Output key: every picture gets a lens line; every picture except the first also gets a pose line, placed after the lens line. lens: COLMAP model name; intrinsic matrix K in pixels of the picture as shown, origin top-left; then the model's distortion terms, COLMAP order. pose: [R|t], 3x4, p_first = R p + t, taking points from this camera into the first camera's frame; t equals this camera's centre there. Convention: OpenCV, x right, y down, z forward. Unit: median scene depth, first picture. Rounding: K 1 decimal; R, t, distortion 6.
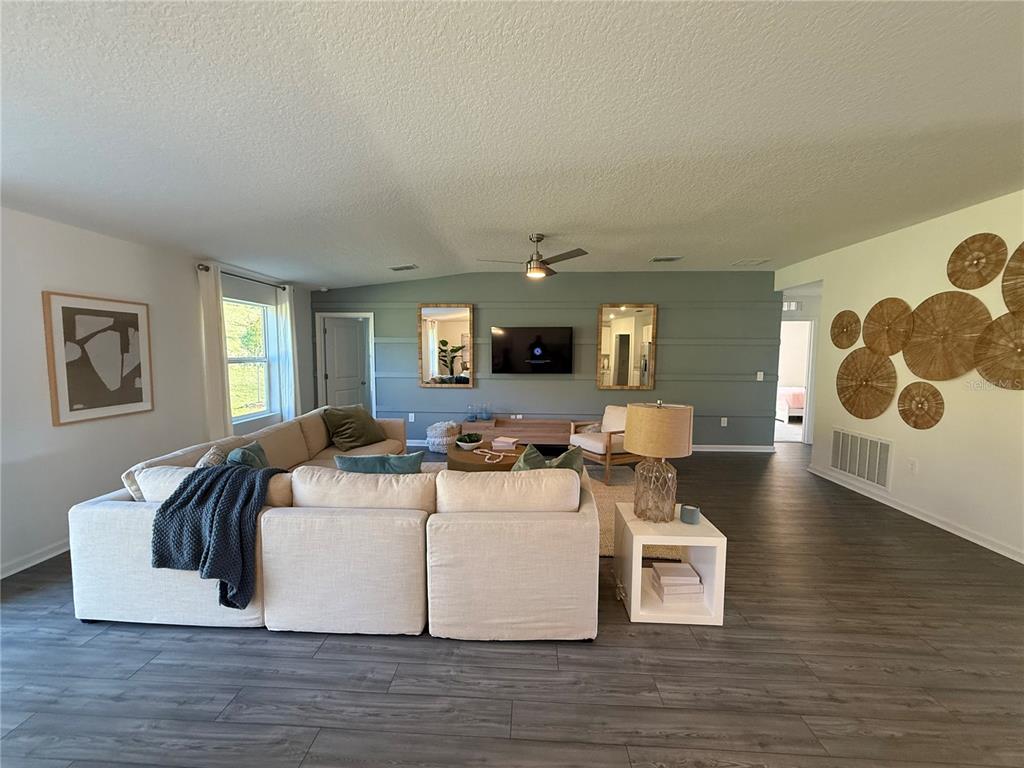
lens RADIAL K [[405.7, 0, 510.5], [0, 405.7, 382.5], [0, 0, 1]] dist [0.000089, 0.000007]
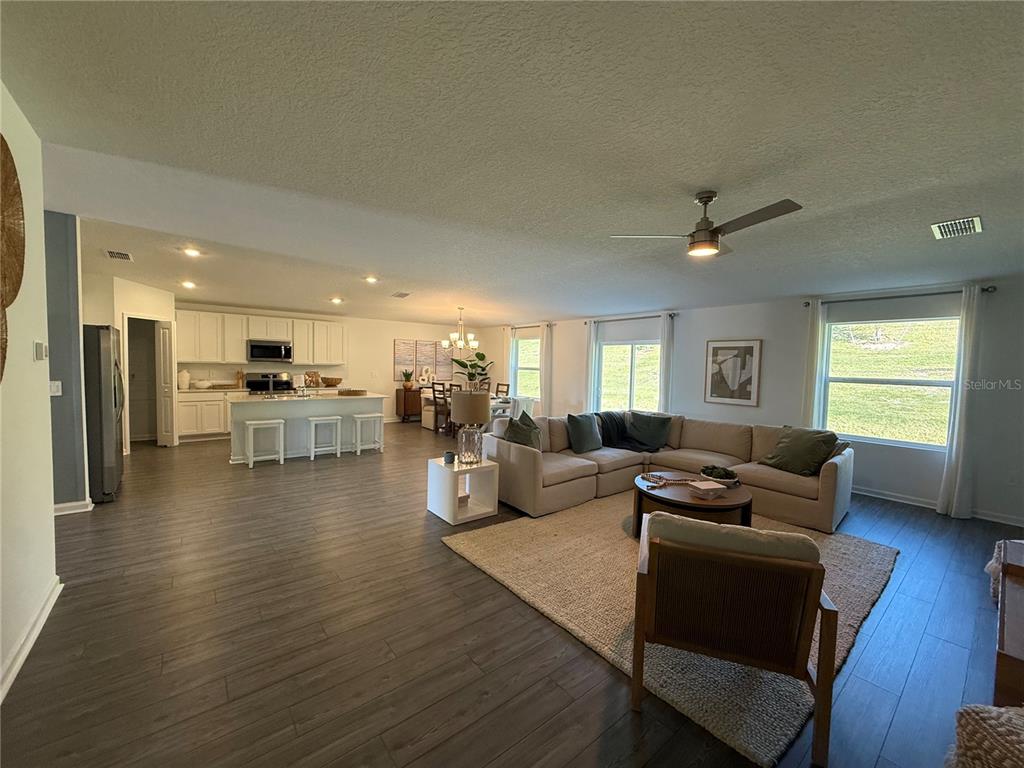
lens RADIAL K [[405.7, 0, 512.5], [0, 405.7, 384.0], [0, 0, 1]] dist [0.000089, 0.000007]
pose [[-0.745446, 0.010530, -0.666482, 0.928477], [-0.082741, 0.990680, 0.108196, -0.118163], [0.661410, 0.135800, -0.737628, 1.624946]]
